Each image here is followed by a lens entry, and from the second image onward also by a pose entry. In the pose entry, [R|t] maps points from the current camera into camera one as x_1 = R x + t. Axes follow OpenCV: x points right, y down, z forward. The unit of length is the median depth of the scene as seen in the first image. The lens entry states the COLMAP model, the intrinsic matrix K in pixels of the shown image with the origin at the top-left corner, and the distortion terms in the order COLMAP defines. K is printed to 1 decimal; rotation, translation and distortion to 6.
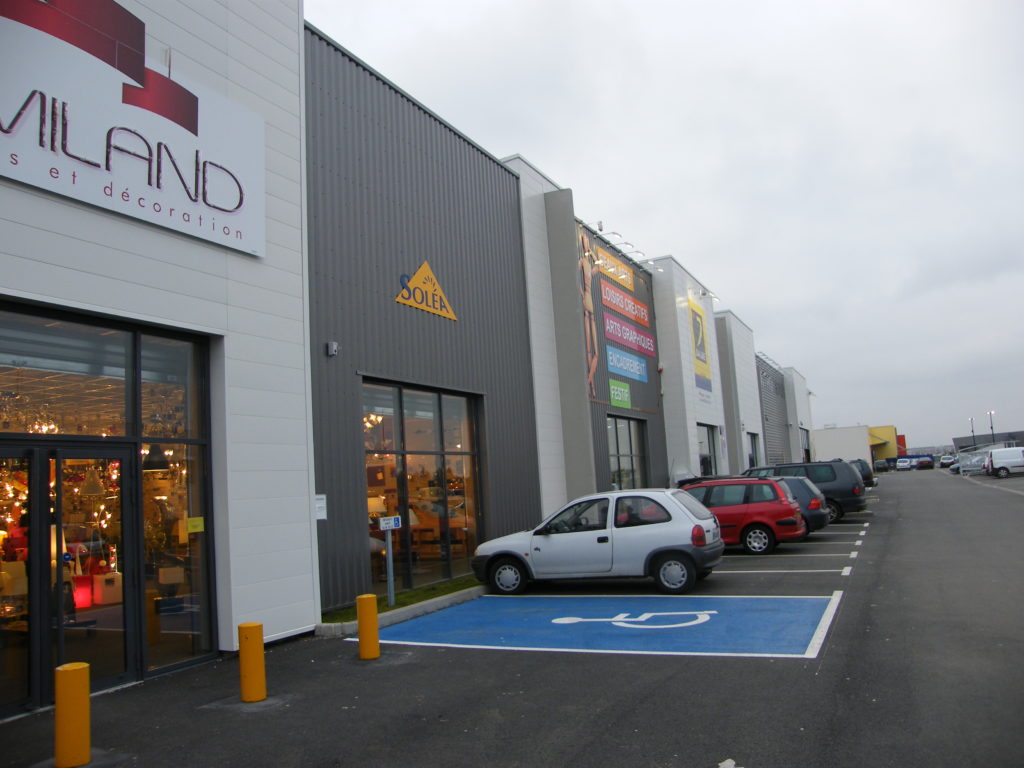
lens RADIAL K [[806.8, 0, 512.0], [0, 806.8, 384.0], [0, 0, 1]] dist [-0.033211, -0.001214]
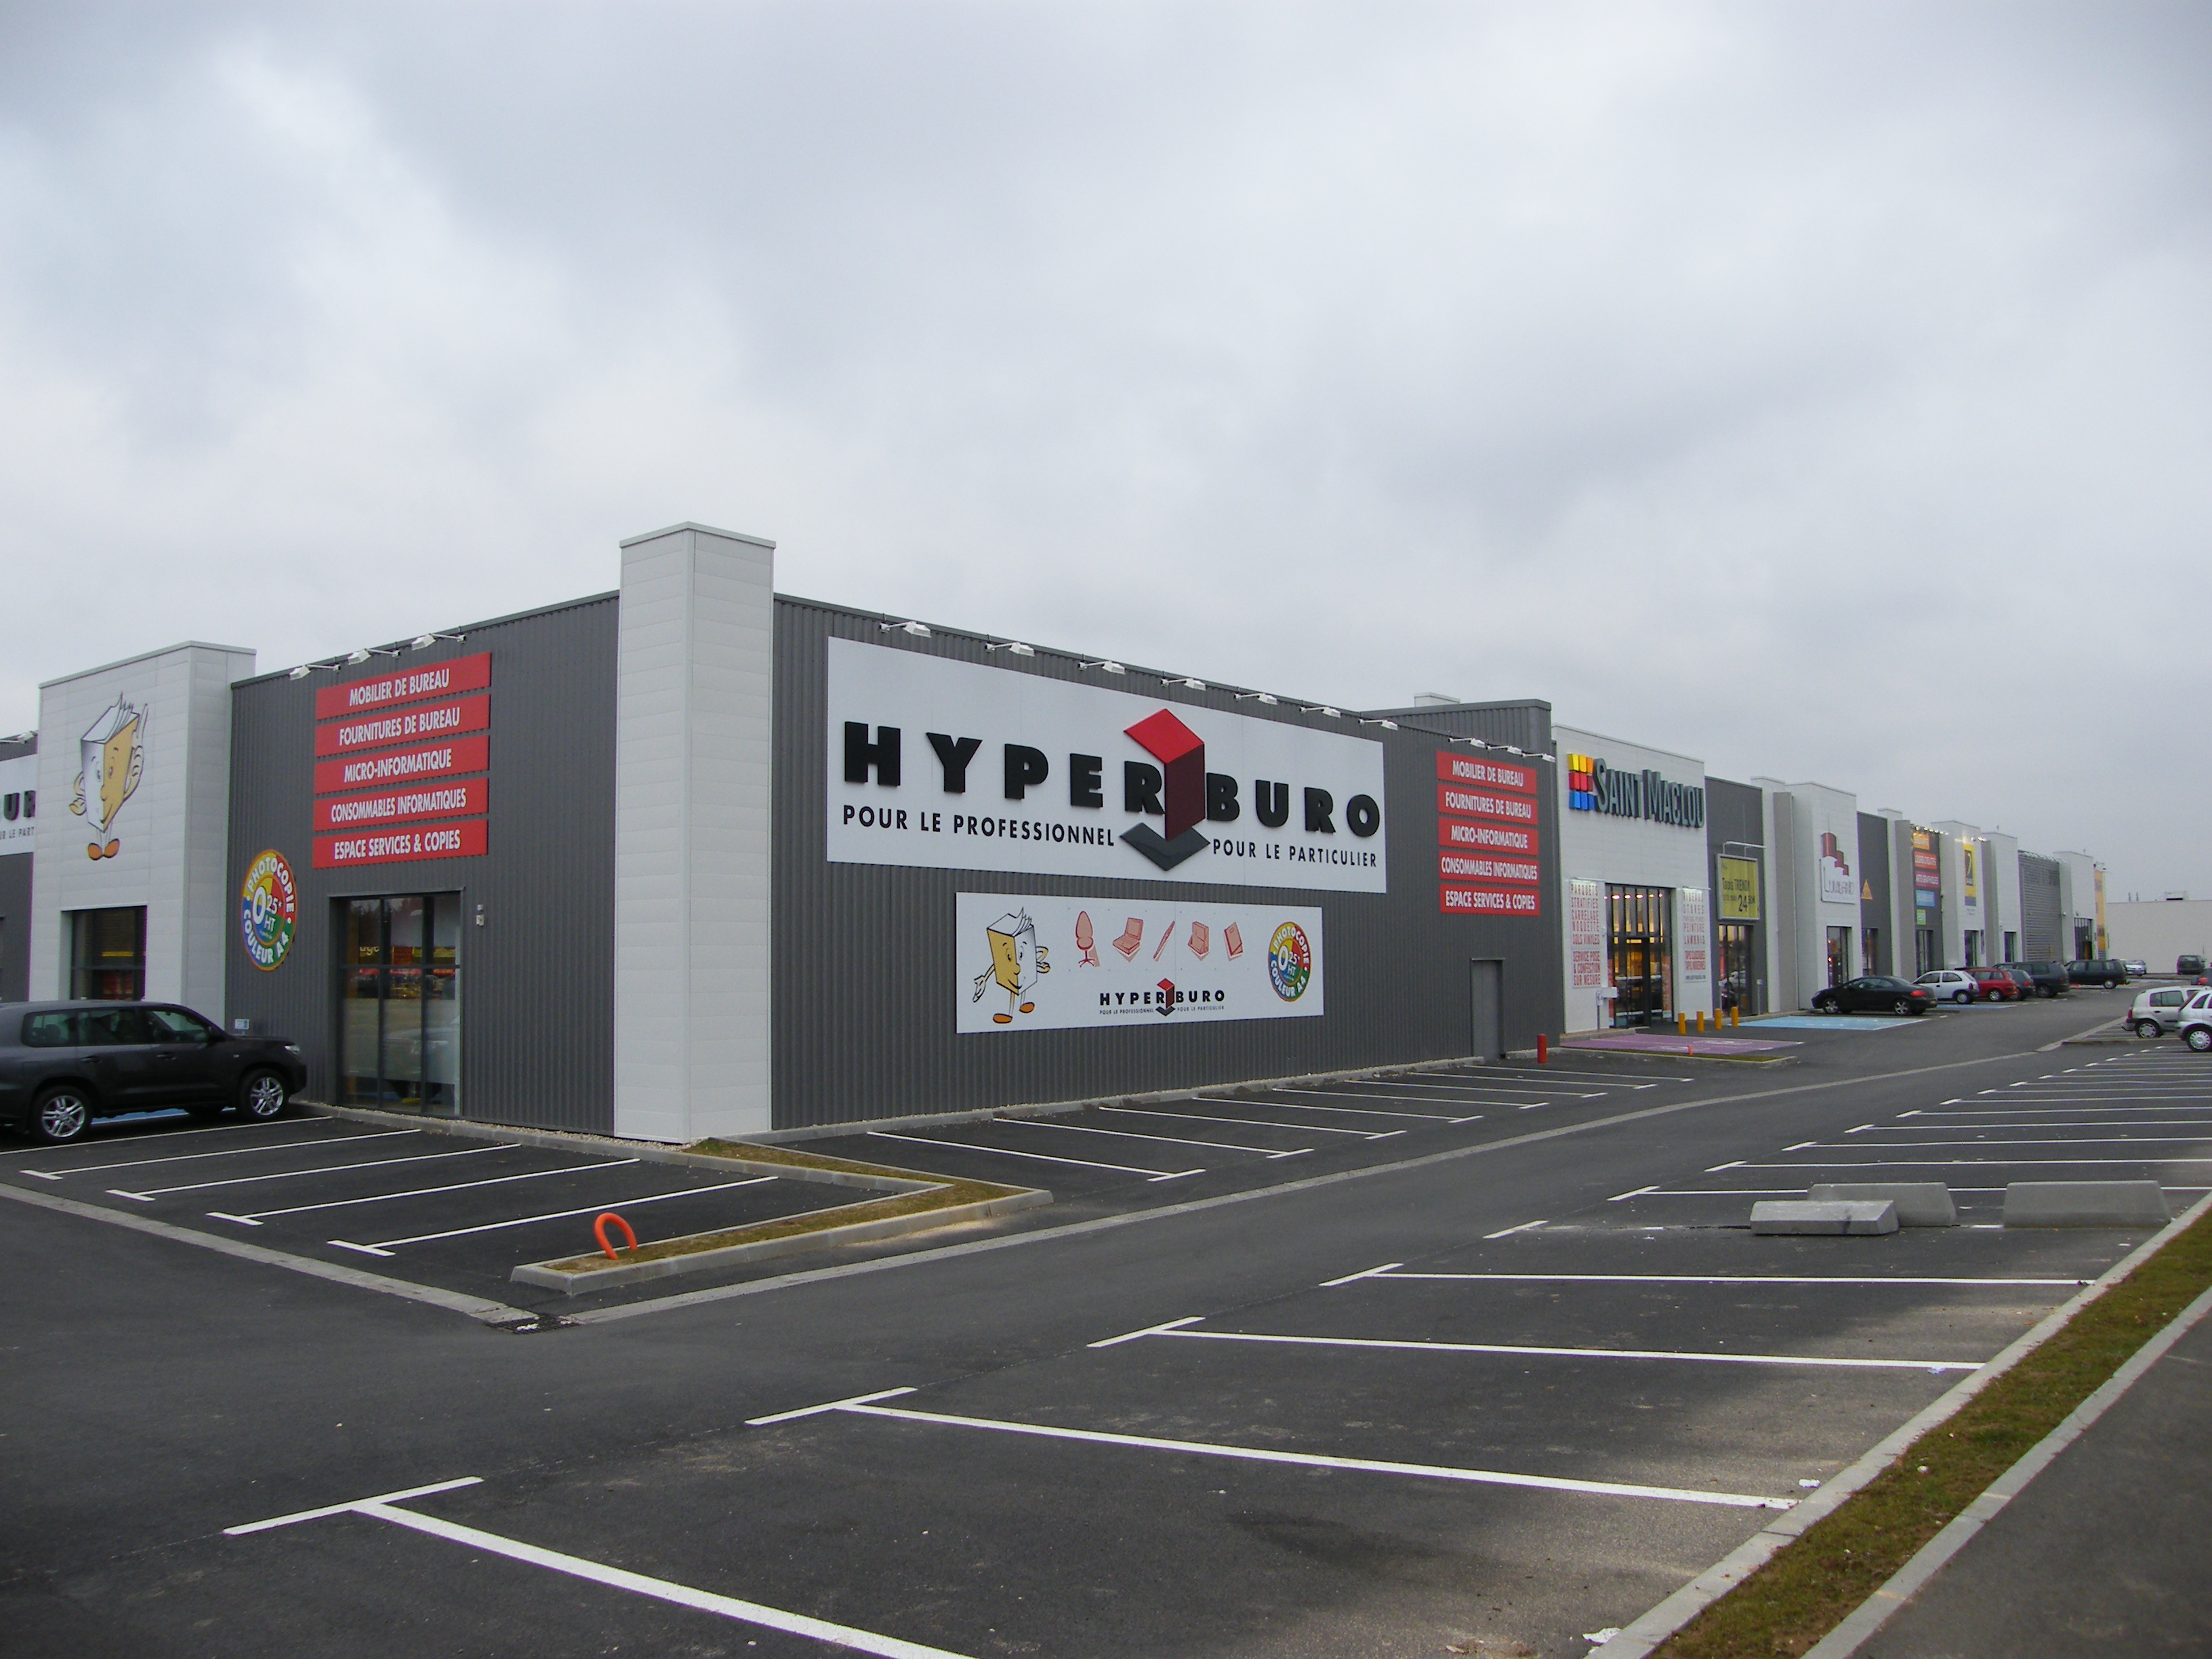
lens RADIAL K [[1742.8, 0, 1106.0], [0, 1742.8, 829.5], [0, 0, 1]] dist [-0.033211, -0.001214]
pose [[0.975646, 0.043181, -0.215058, -0.655164], [-0.030585, 0.997635, 0.061558, -0.293097], [0.217207, -0.053481, 0.974659, -2.506794]]
